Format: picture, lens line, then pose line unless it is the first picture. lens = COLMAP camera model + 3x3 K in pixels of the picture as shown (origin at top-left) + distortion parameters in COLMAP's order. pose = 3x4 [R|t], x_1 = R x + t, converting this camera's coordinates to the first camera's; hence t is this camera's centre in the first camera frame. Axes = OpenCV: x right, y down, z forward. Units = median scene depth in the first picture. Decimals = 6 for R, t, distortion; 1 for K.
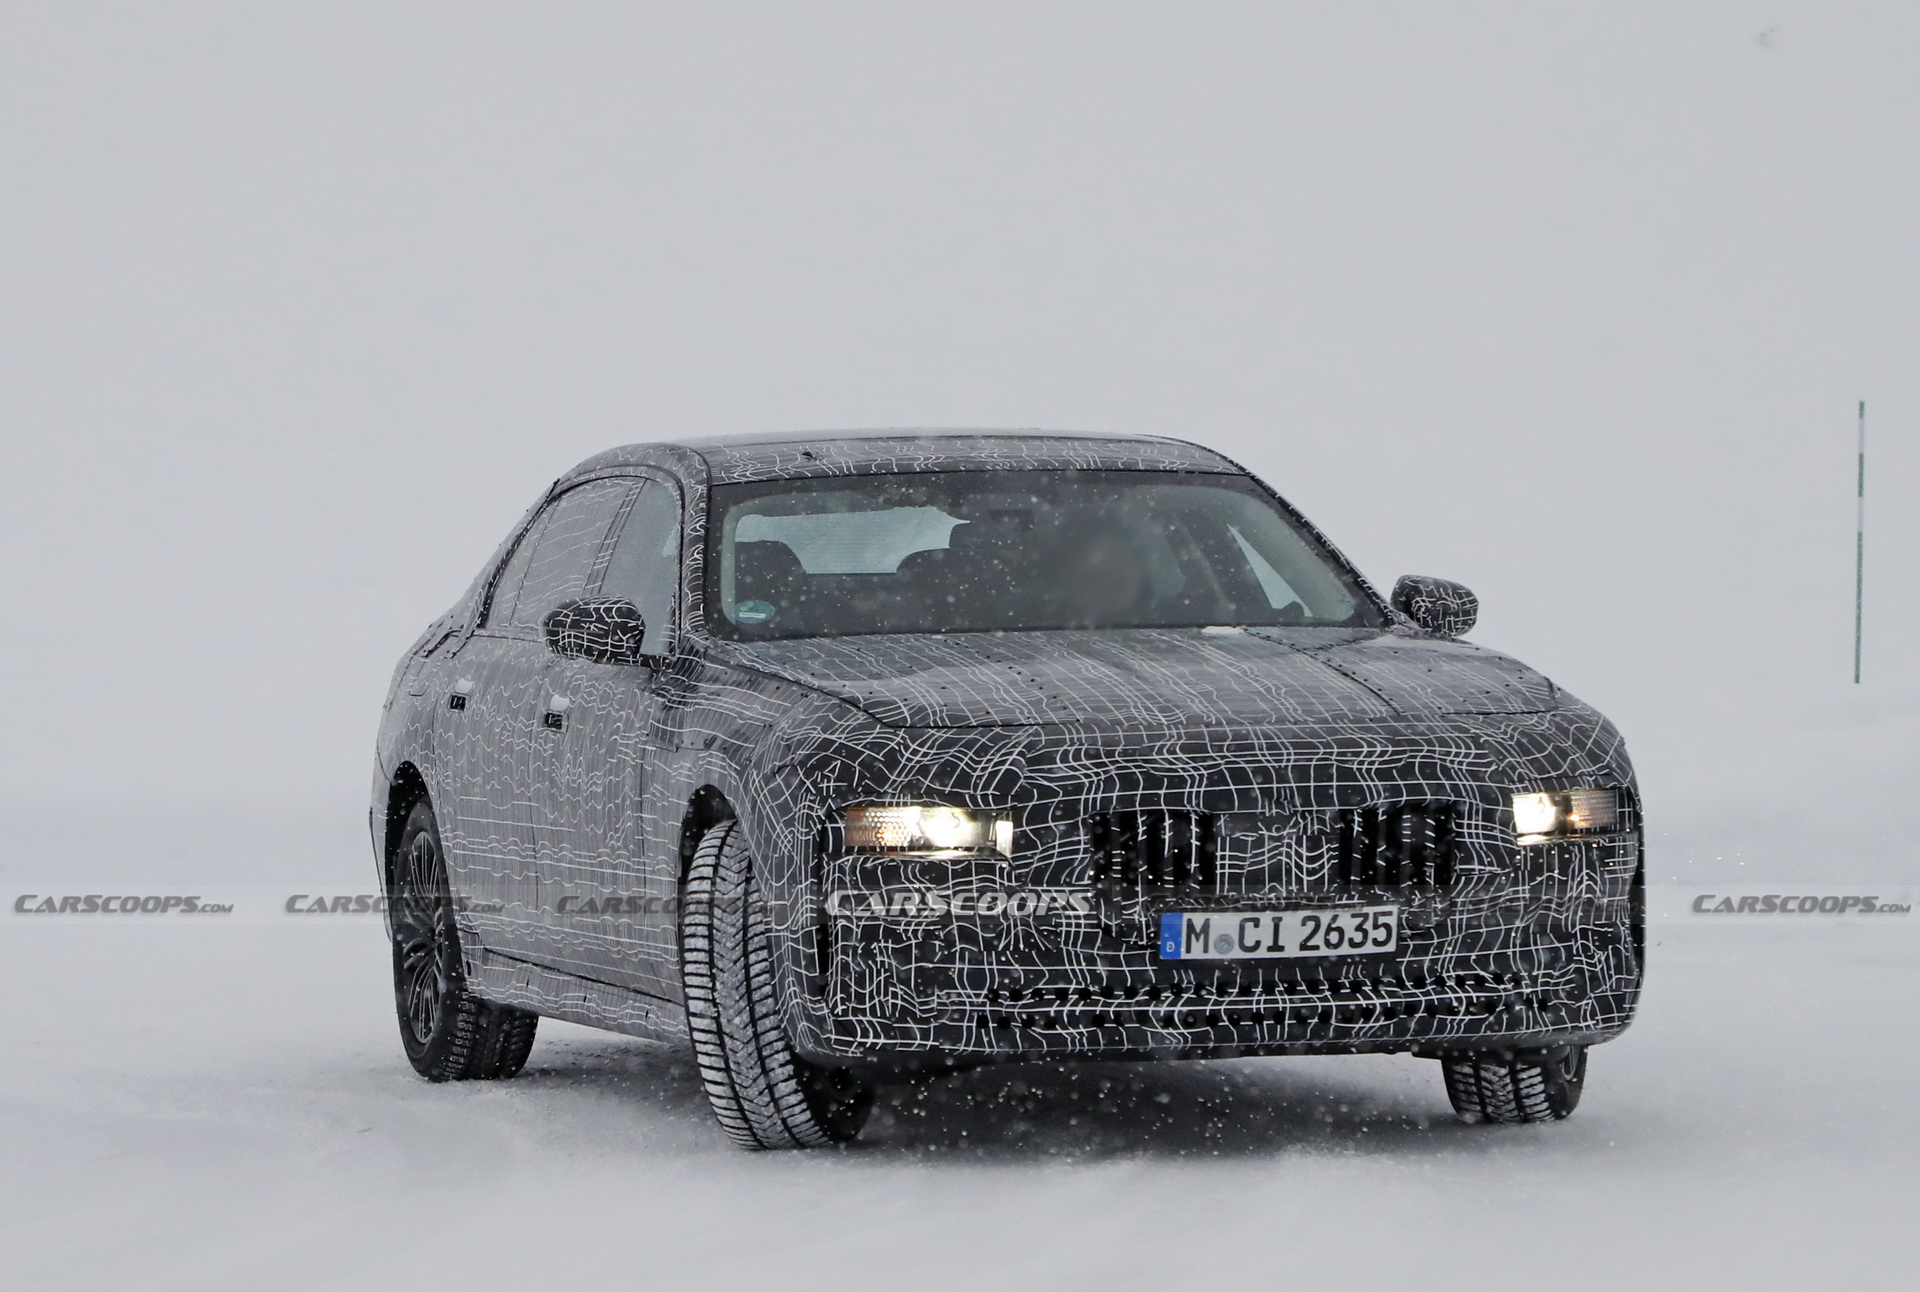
lens RADIAL K [[9404.4, 0, 965.2], [0, 9404.4, 639.9], [0, 0, 1]] dist [0.566929, 0.000000]
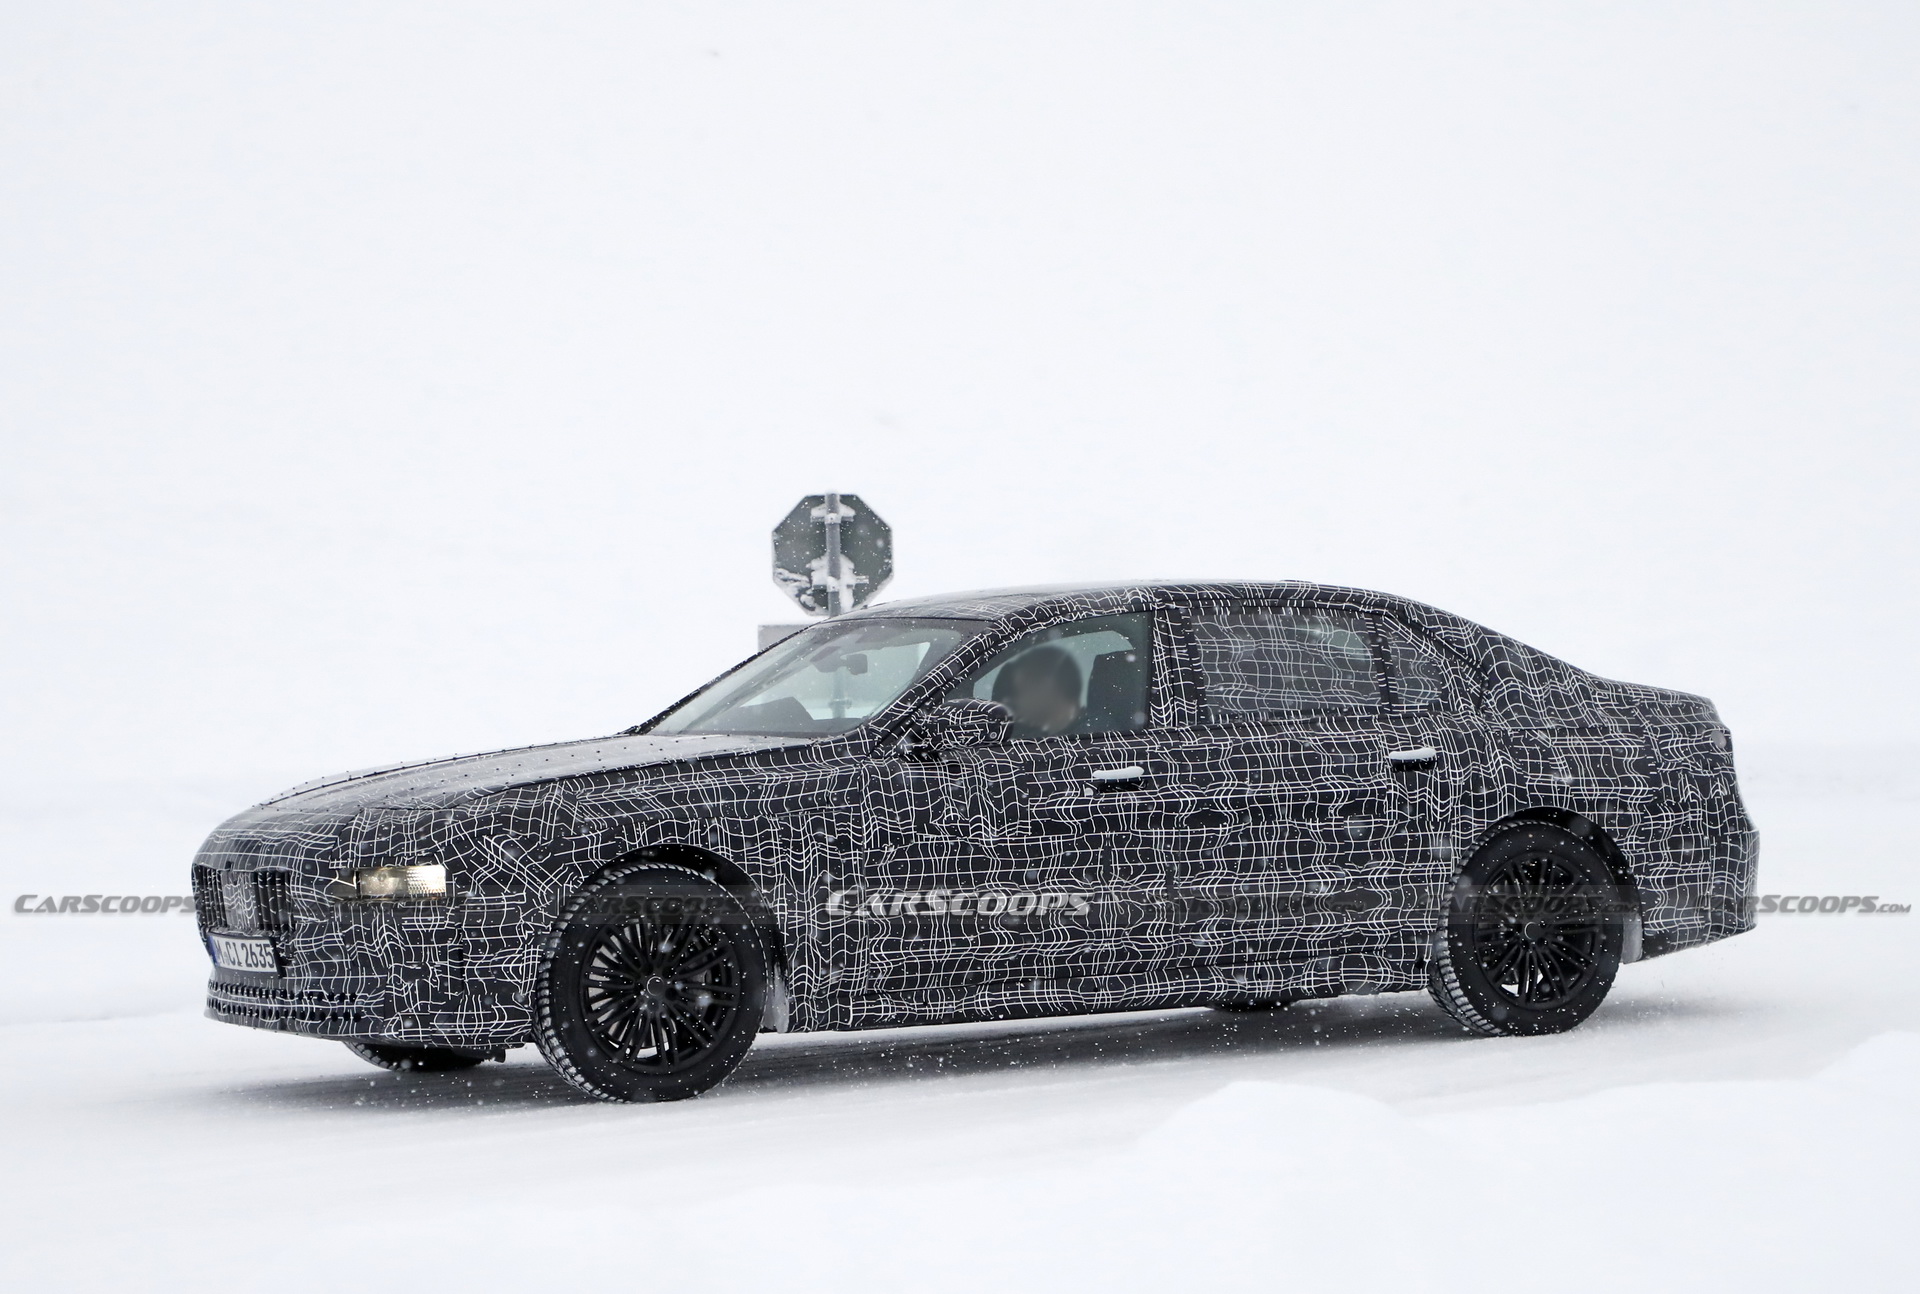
lens RADIAL K [[4922.2, 0, 961.9], [0, 4922.2, 629.8], [0, 0, 1]] dist [0.444755, 0.000000]
pose [[0.259689, 0.013557, -0.965597, 0.805987], [0.007482, 0.999843, 0.016050, -0.030810], [0.965663, -0.011392, 0.259547, 0.897972]]
